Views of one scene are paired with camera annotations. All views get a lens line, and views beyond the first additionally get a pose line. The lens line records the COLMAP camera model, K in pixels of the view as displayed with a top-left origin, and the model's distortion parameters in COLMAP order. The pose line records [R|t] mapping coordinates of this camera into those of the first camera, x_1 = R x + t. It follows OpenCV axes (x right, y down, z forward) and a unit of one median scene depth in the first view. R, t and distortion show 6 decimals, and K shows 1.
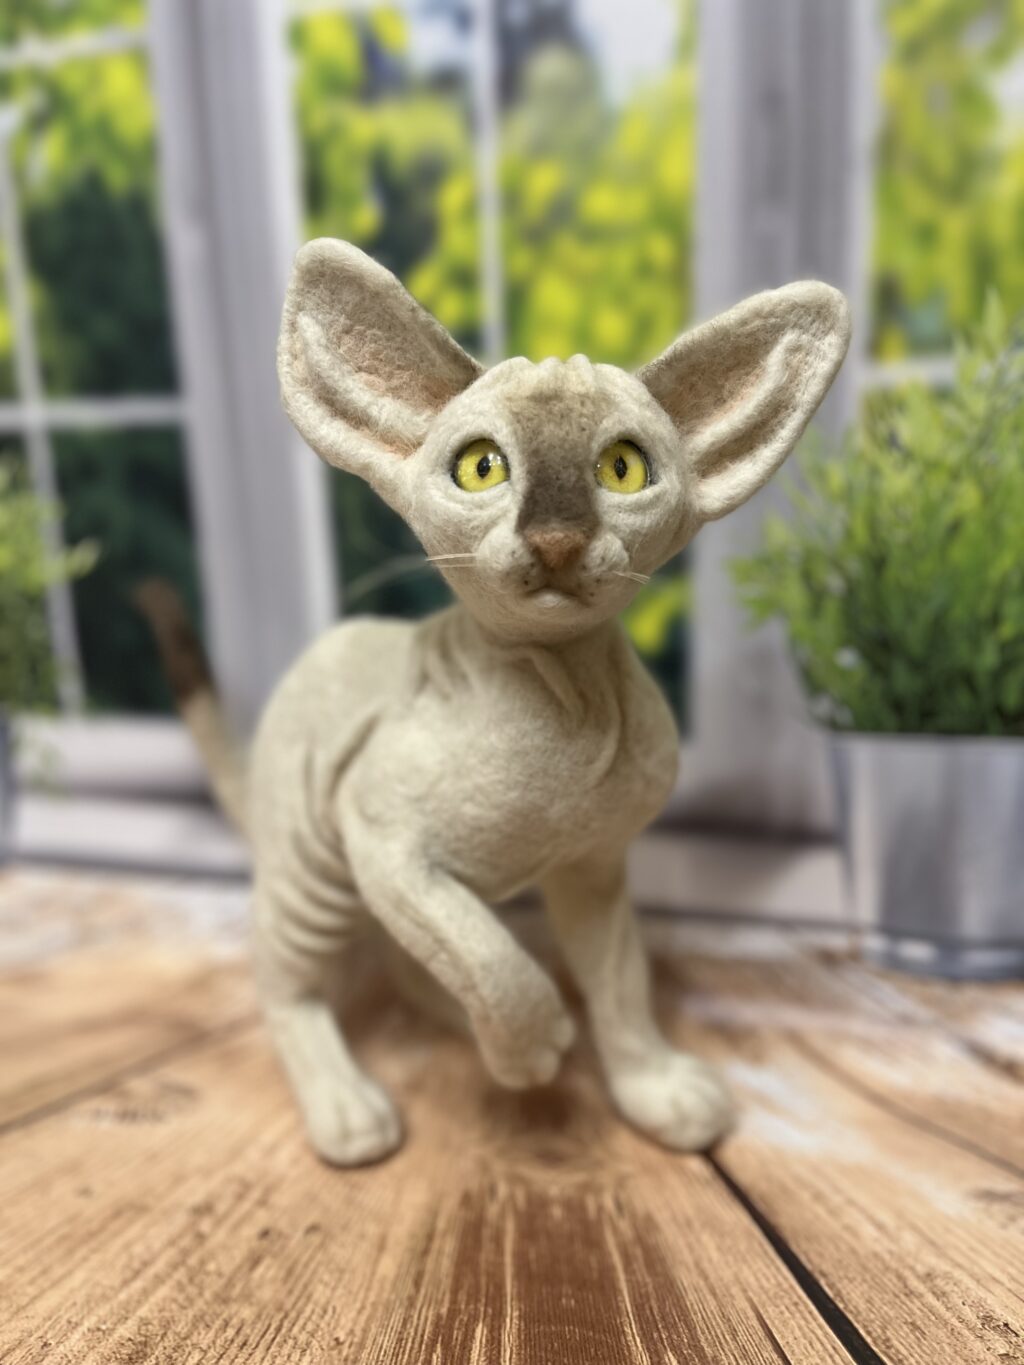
lens RADIAL K [[1080.2, 0, 513.9], [0, 1080.2, 688.3], [0, 0, 1]] dist [0.050930, -0.116303]
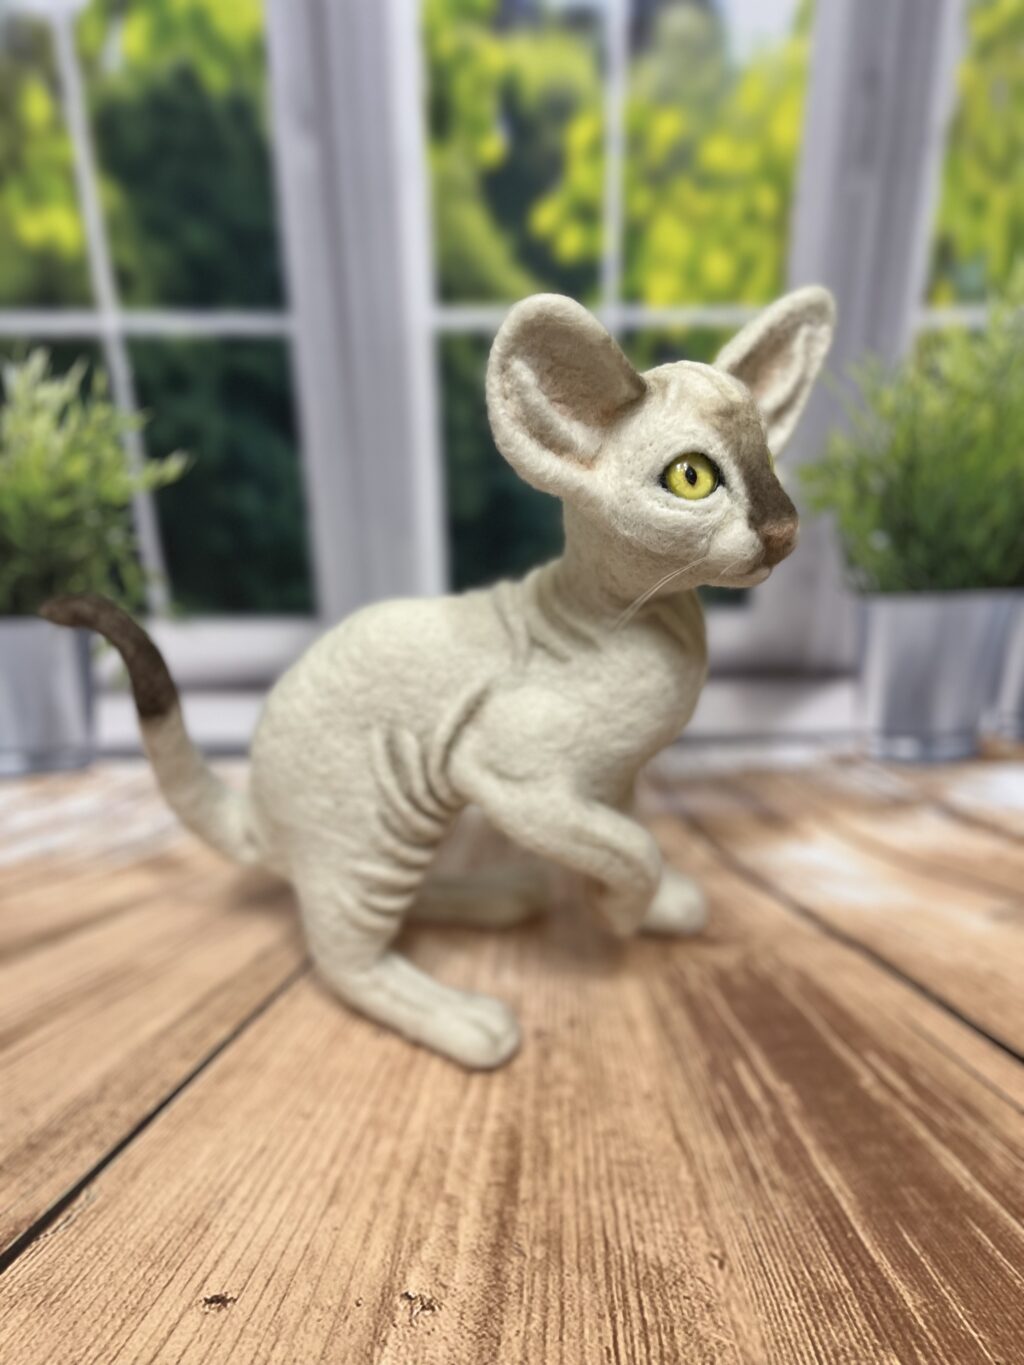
lens RADIAL K [[1080.2, 0, 524.4], [0, 1080.2, 695.2], [0, 0, 1]] dist [0.050930, -0.116303]
pose [[0.949643, -0.113114, 0.292204, -0.500445], [0.040313, 0.968922, 0.244060, -0.184434], [-0.310730, -0.219990, 0.924690, -0.101489]]
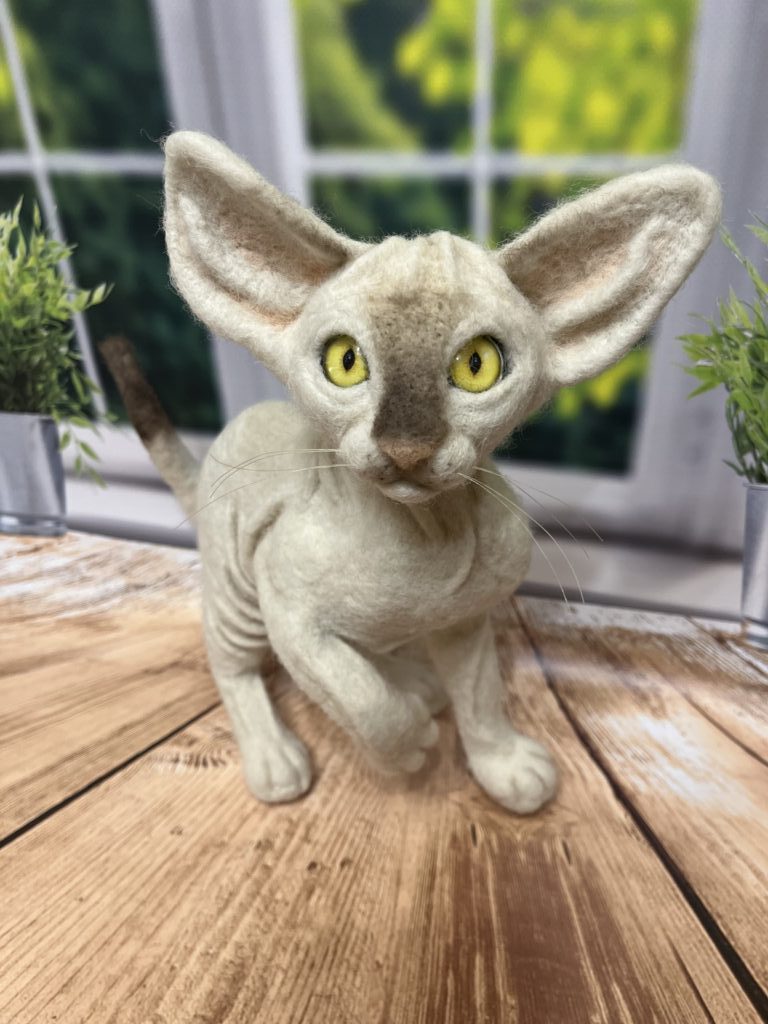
lens RADIAL K [[810.3, 0, 384.6], [0, 810.3, 526.2], [0, 0, 1]] dist [0.050930, -0.116303]
pose [[0.999955, -0.000313, -0.009437, -0.108560], [0.003626, 0.935522, 0.353250, -0.240337], [0.008718, -0.353268, 0.935481, 0.148321]]
